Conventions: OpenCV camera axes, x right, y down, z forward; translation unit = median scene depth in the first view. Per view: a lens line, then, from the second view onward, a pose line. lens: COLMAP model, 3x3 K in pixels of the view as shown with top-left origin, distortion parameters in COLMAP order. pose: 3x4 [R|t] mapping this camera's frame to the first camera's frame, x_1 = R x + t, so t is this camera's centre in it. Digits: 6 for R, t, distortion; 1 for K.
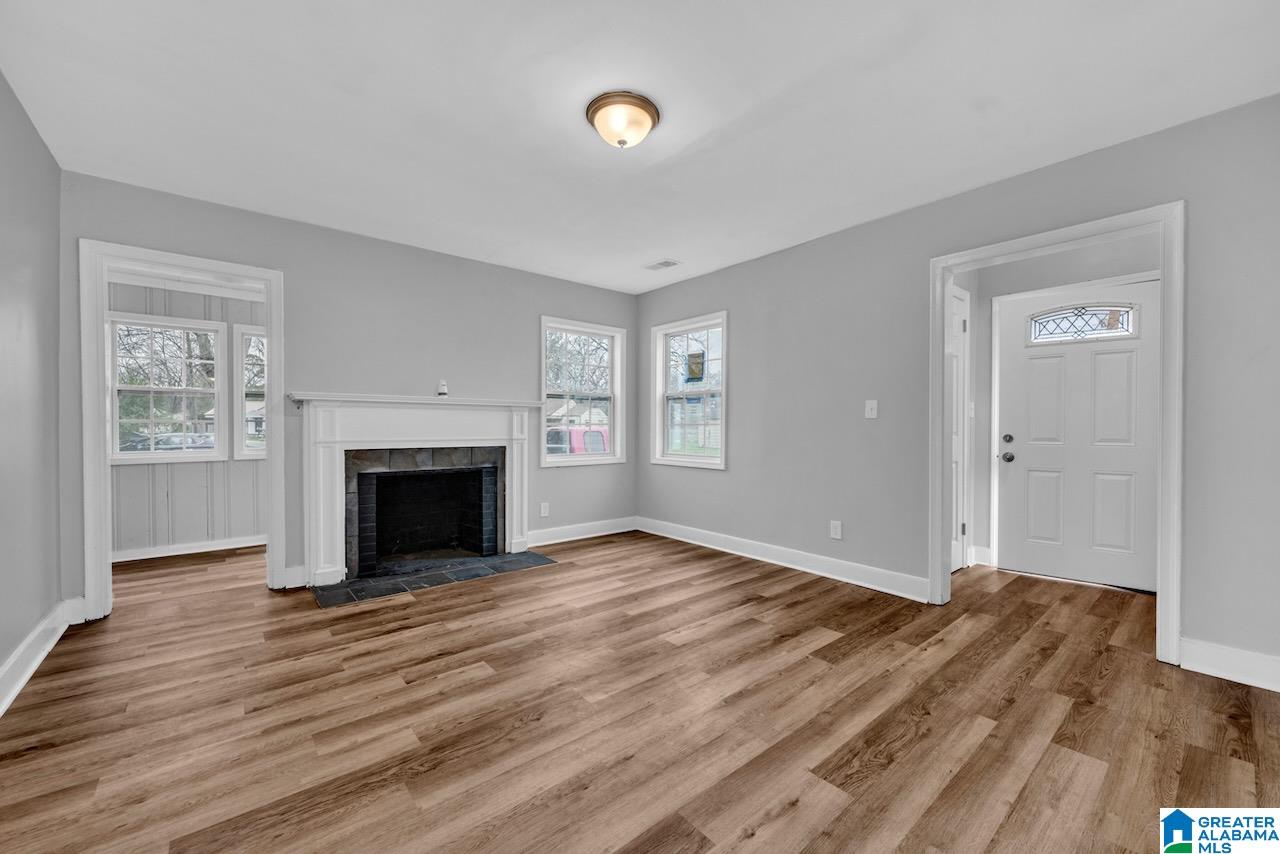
lens RADIAL K [[503.6, 0, 638.0], [0, 503.6, 431.5], [0, 0, 1]] dist [-0.001158, 0.000217]
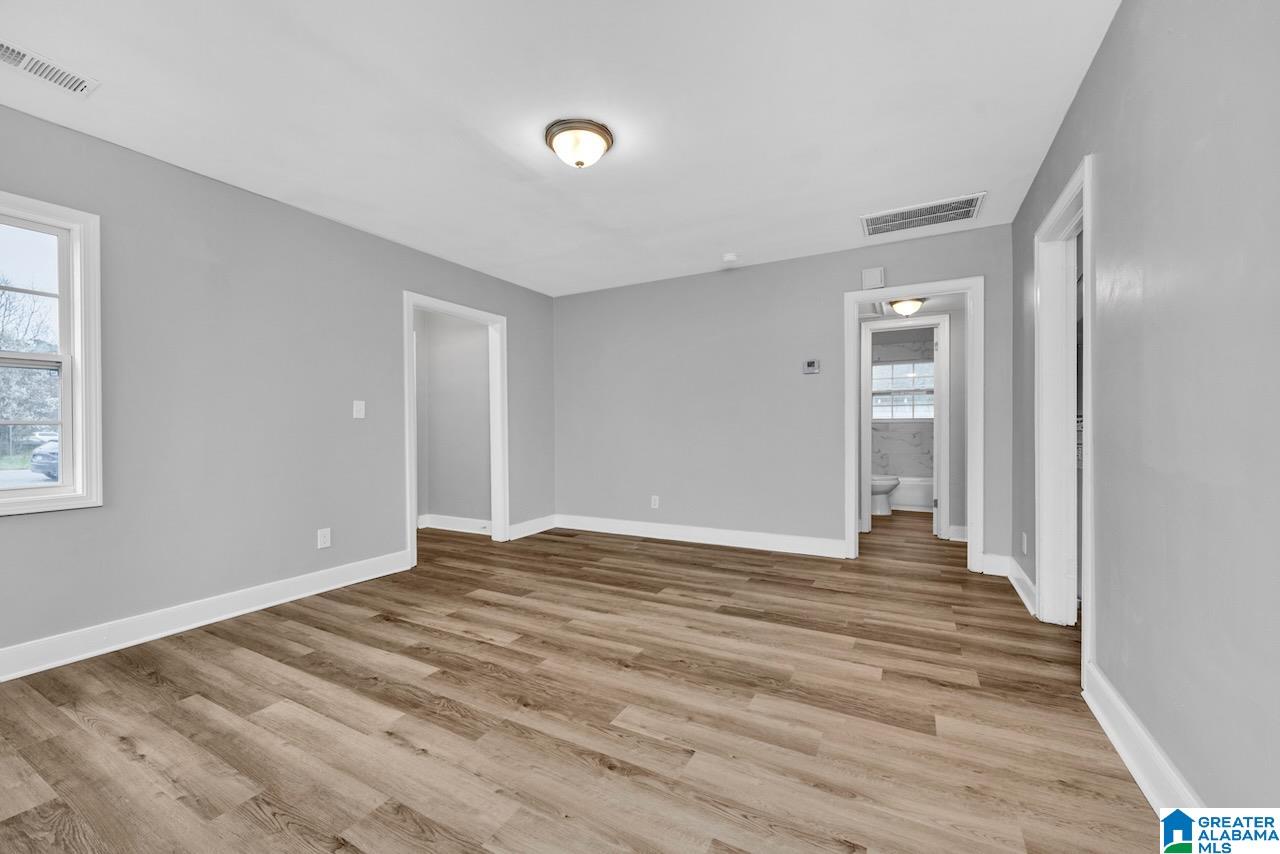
lens RADIAL K [[503.6, 0, 641.0], [0, 503.6, 428.1], [0, 0, 1]] dist [-0.001158, 0.000217]
pose [[-0.369192, -0.002450, 0.929350, -0.868570], [0.012108, 0.999899, 0.007445, -0.007629], [-0.929274, 0.014001, -0.369125, 1.020874]]
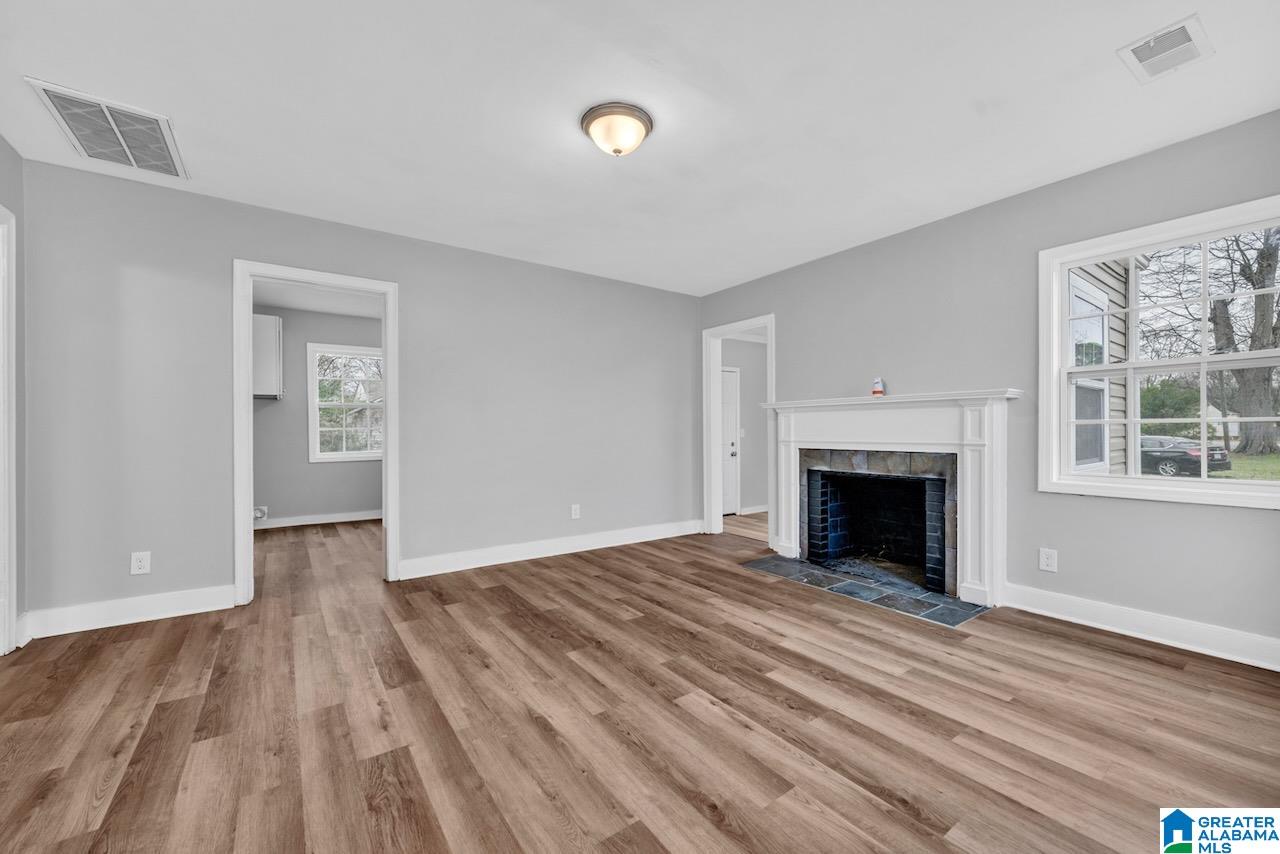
lens RADIAL K [[503.6, 0, 639.6], [0, 503.6, 428.5], [0, 0, 1]] dist [-0.001158, 0.000217]
pose [[-0.079602, -0.005967, -0.996809, 0.783728], [-0.004306, 0.999975, -0.005642, -0.001773], [0.996817, 0.003843, -0.079625, 0.894698]]
